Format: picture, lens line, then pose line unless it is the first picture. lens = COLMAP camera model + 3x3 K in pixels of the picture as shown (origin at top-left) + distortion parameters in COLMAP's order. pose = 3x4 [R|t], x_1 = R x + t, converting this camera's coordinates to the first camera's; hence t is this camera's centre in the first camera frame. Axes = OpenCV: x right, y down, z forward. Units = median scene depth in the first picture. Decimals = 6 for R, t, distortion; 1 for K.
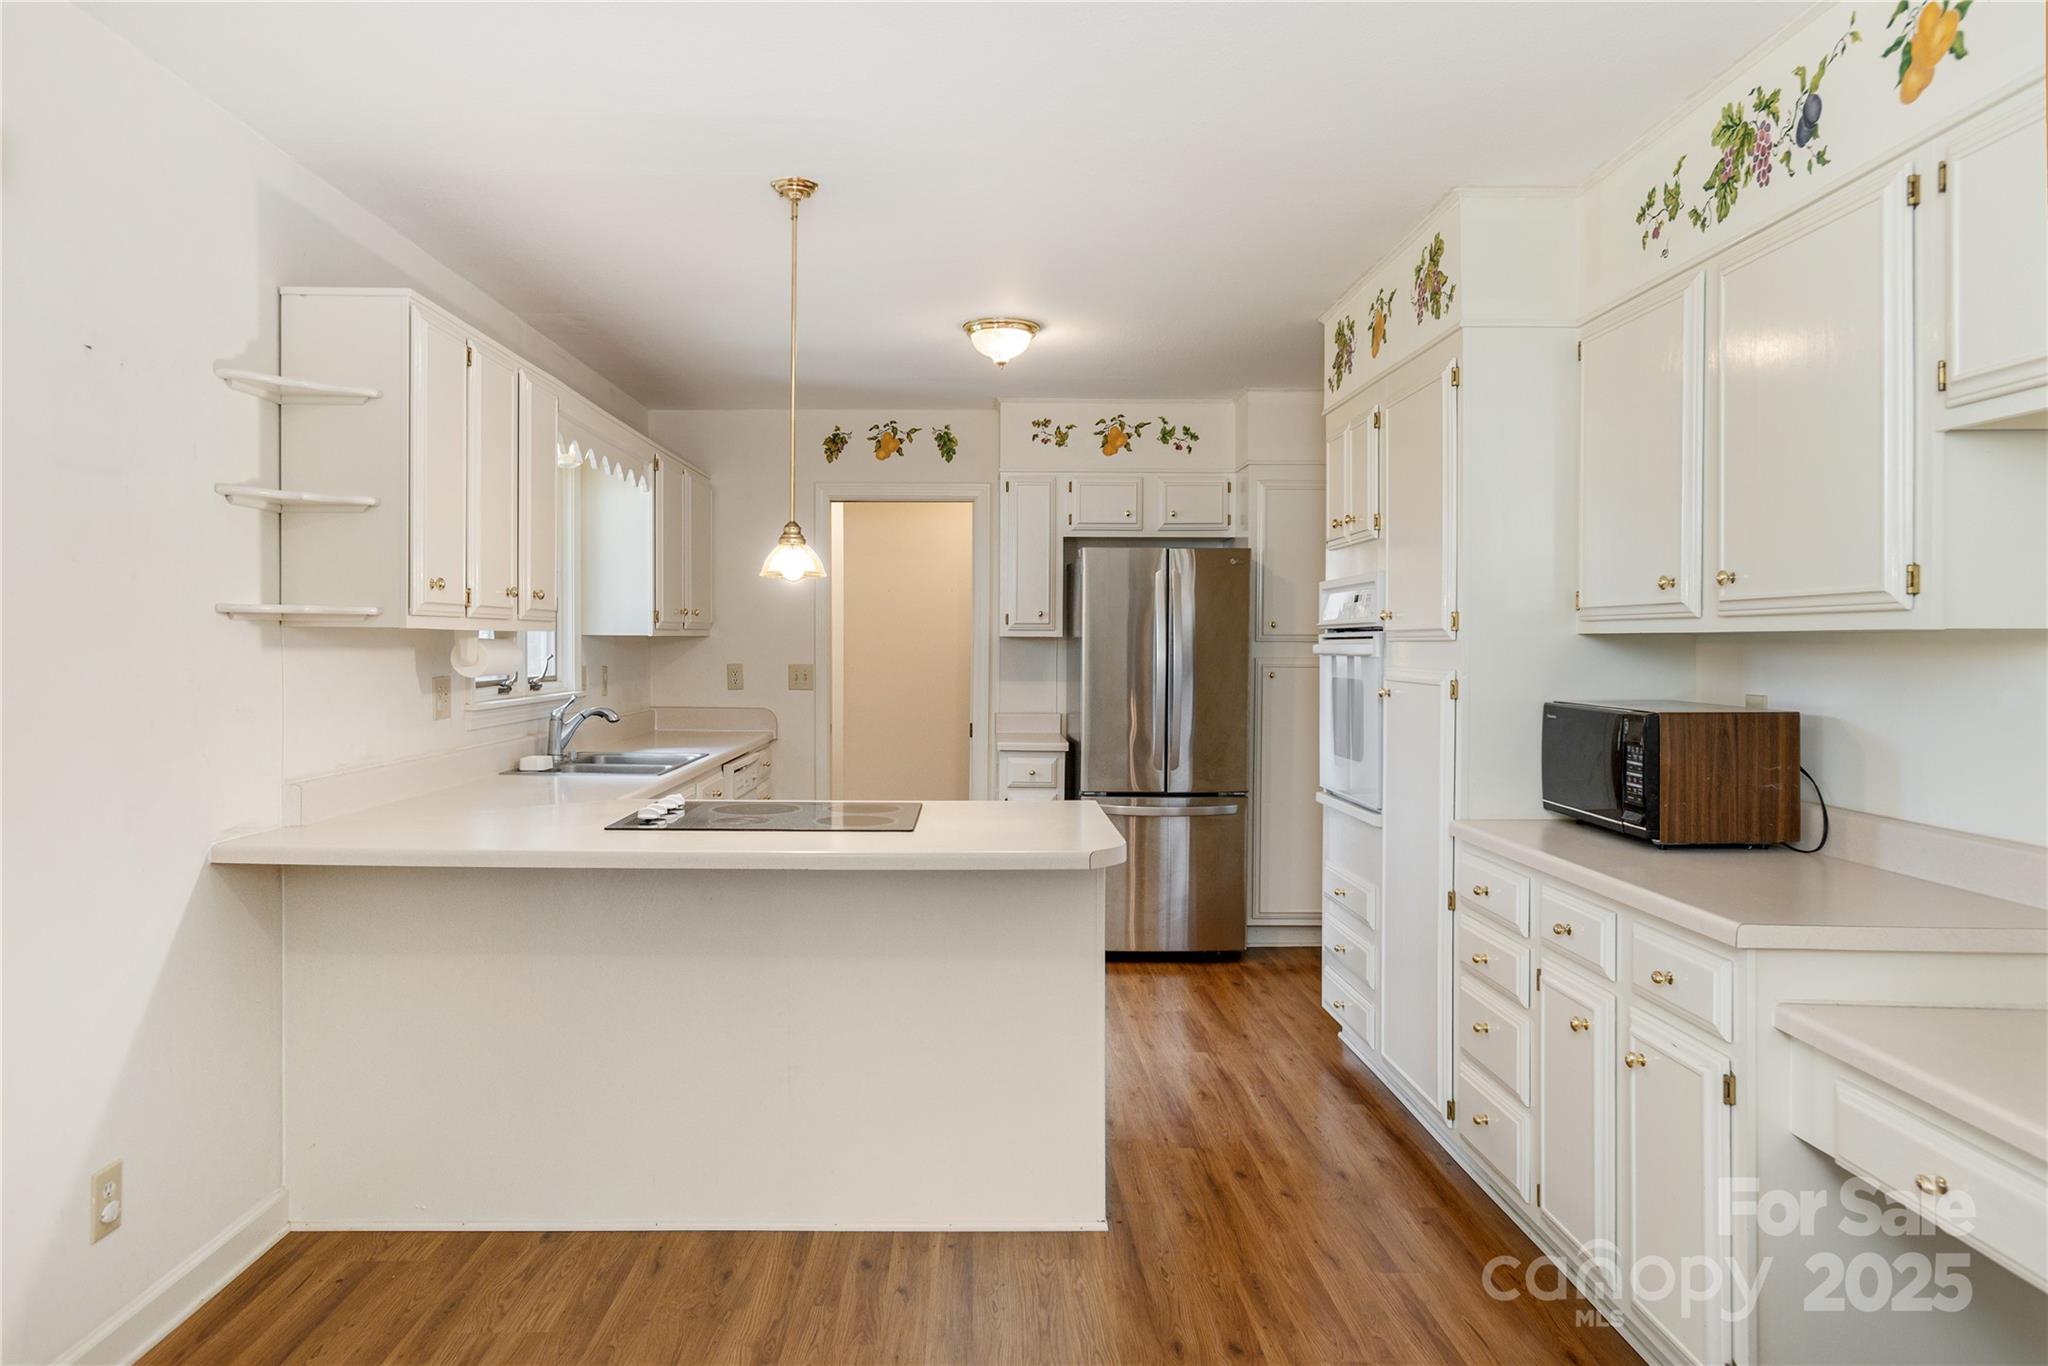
lens RADIAL K [[1106.3, 0, 1024.0], [0, 1106.3, 683.0], [0, 0, 1]] dist [-0.028384, -0.000828]
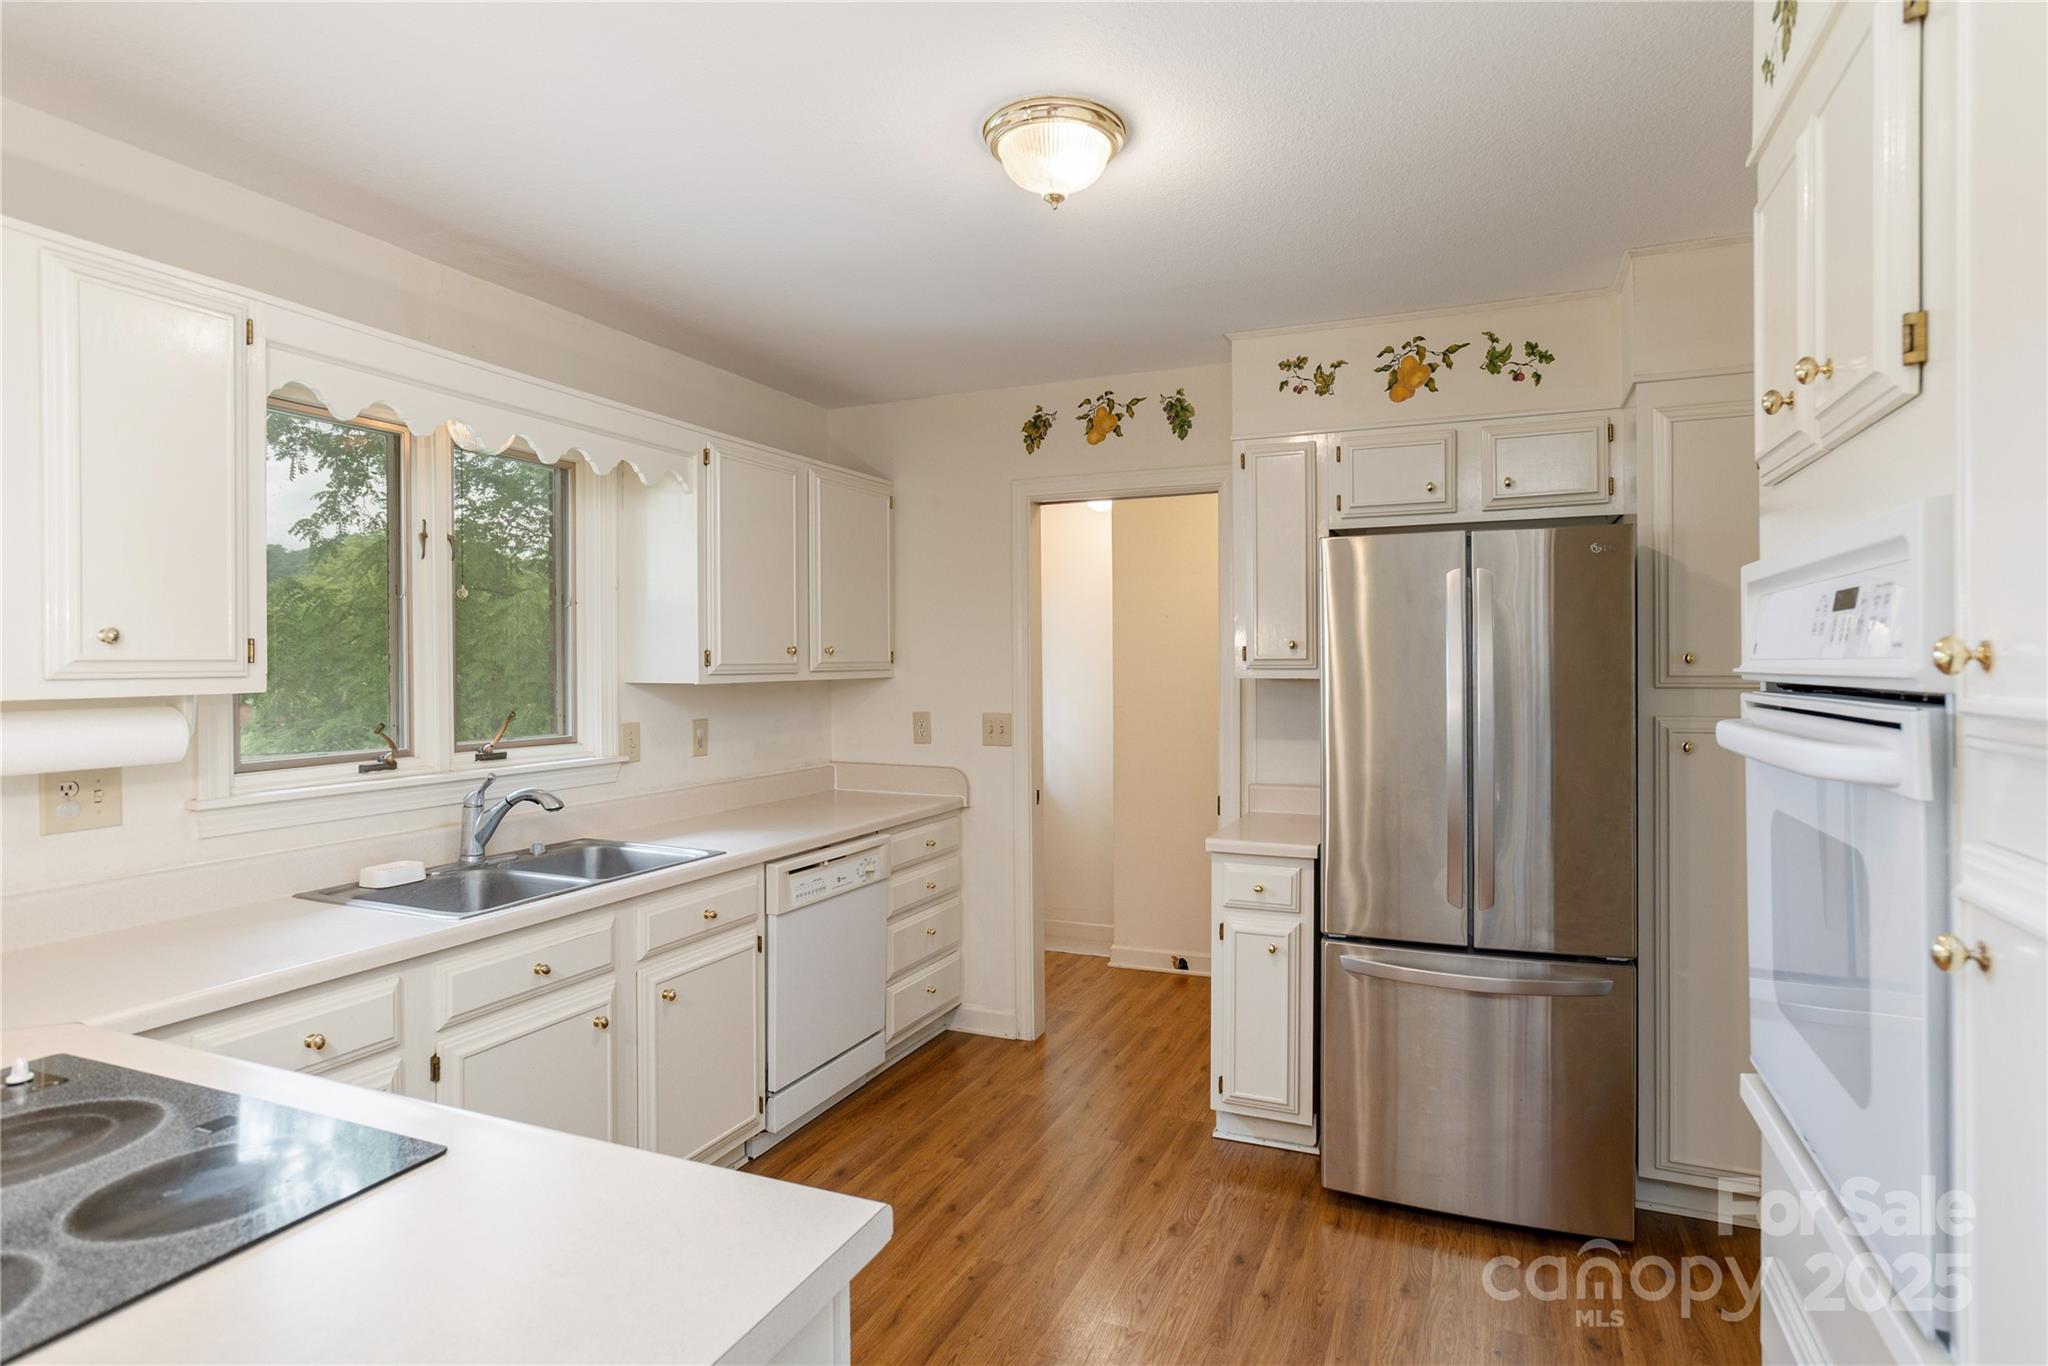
lens RADIAL K [[1020.8, 0, 1024.0], [0, 1020.8, 683.0], [0, 0, 1]] dist [-0.036496, 0.022587]
pose [[0.913800, 0.001839, -0.406161, 0.117629], [-0.010765, 0.999748, -0.019694, -0.025575], [0.406023, 0.022368, 0.913589, 0.367593]]
